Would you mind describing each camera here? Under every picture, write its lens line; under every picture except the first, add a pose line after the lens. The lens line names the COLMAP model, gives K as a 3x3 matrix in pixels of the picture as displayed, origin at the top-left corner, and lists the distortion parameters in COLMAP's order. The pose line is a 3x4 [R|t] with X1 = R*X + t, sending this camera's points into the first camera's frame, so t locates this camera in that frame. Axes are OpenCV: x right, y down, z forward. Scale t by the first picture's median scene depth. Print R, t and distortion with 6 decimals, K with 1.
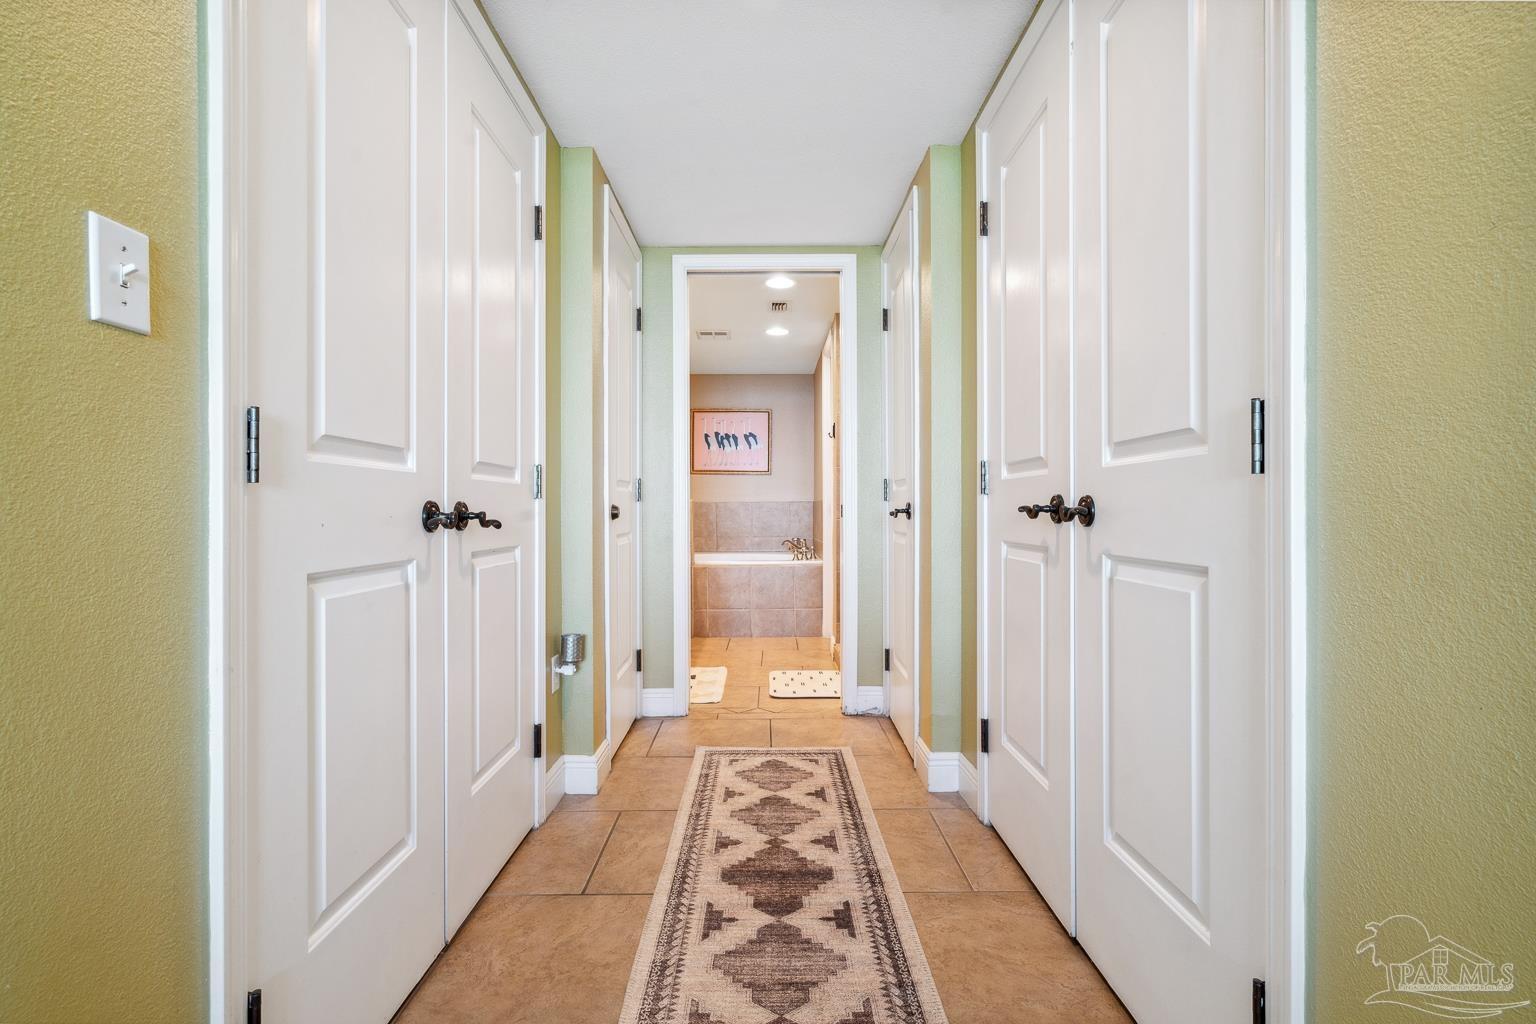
lens RADIAL K [[701.4, 0, 762.7], [0, 701.4, 511.5], [0, 0, 1]] dist [-0.005556, 0.000063]
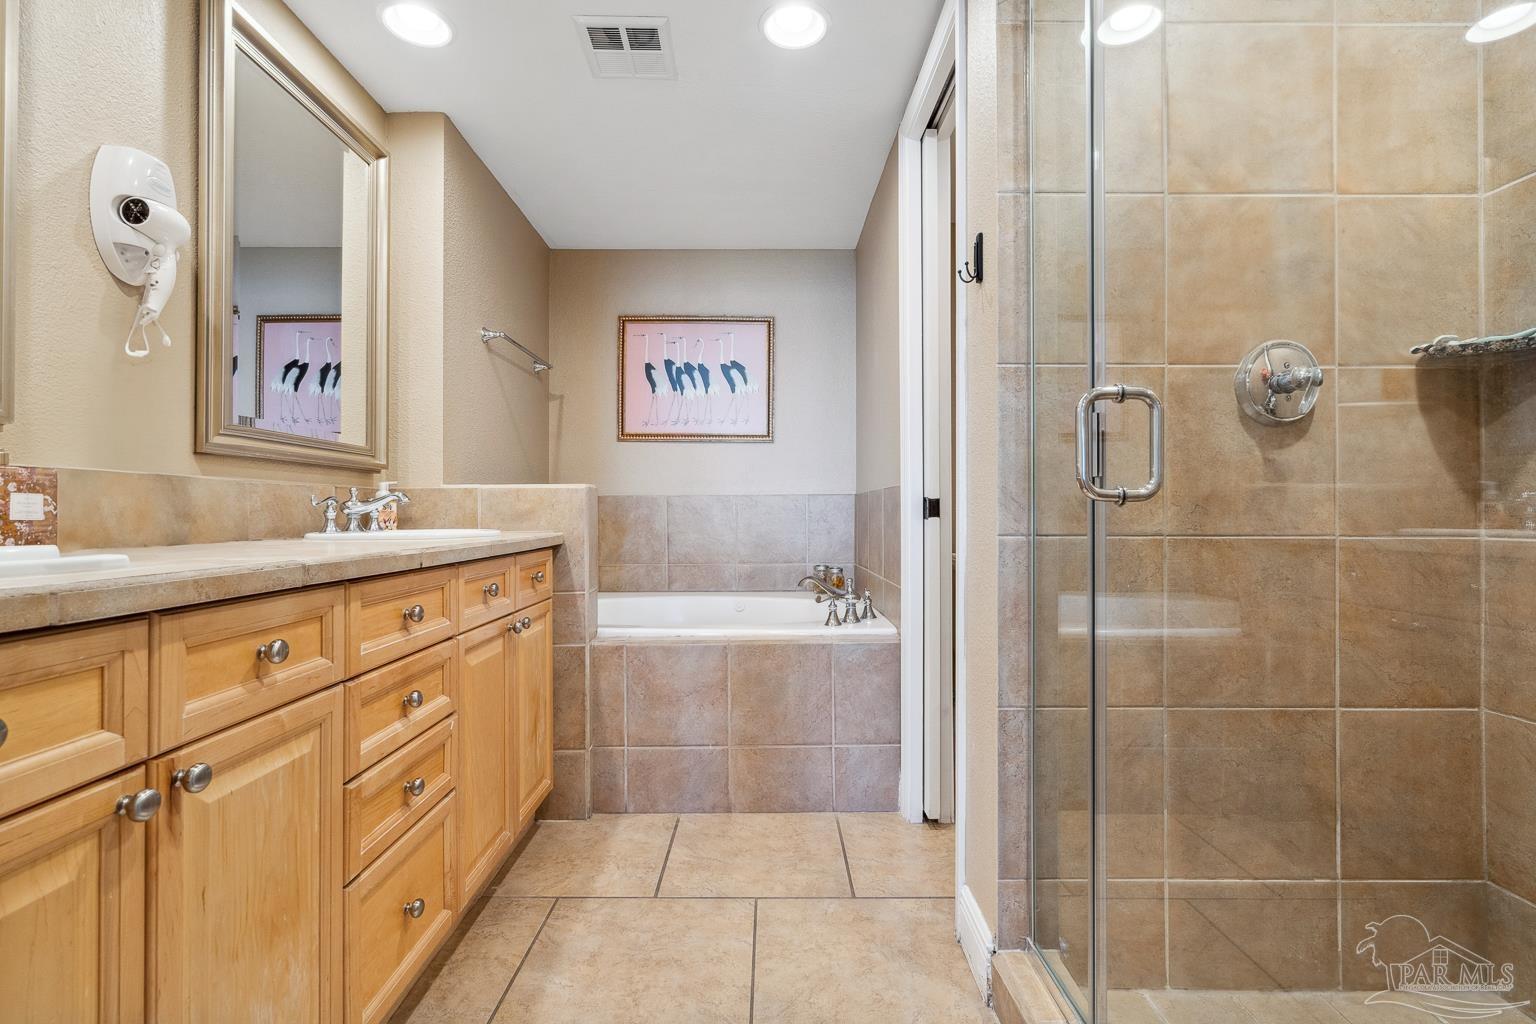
lens RADIAL K [[701.4, 0, 762.7], [0, 701.4, 511.5], [0, 0, 1]] dist [-0.005556, 0.000063]
pose [[1.000000, -0.000932, -0.000108, 0.003236], [0.000932, 0.999998, -0.001527, -0.000448], [0.000109, 0.001527, 0.999999, 0.517728]]
